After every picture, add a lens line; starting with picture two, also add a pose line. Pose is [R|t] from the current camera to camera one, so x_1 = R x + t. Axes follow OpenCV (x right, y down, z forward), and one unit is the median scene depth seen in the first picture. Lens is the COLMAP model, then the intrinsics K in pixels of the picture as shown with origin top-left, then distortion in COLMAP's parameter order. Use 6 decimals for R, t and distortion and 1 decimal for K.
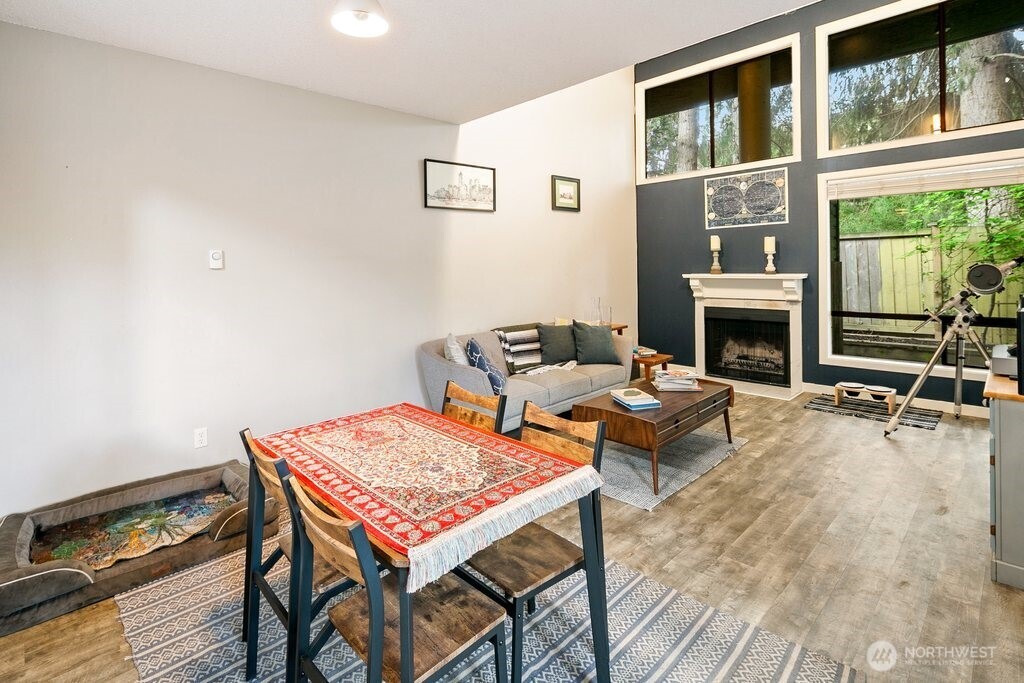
lens RADIAL K [[506.5, 0, 510.2], [0, 506.5, 267.3], [0, 0, 1]] dist [-0.001323, -0.001113]
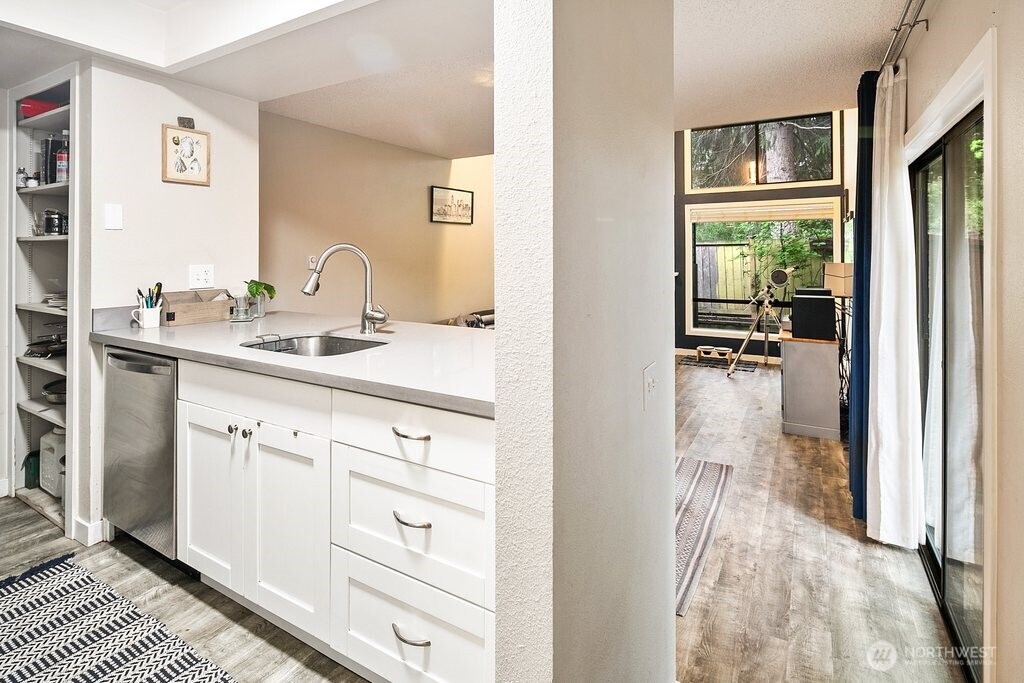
lens RADIAL K [[507.4, 0, 508.5], [0, 507.4, 239.2], [0, 0, 1]] dist [0.001741, -0.000538]
pose [[0.966456, 0.023531, 0.255751, -0.293443], [-0.014589, 0.999216, -0.036805, -0.024757], [-0.256416, 0.031840, 0.966042, -0.323476]]
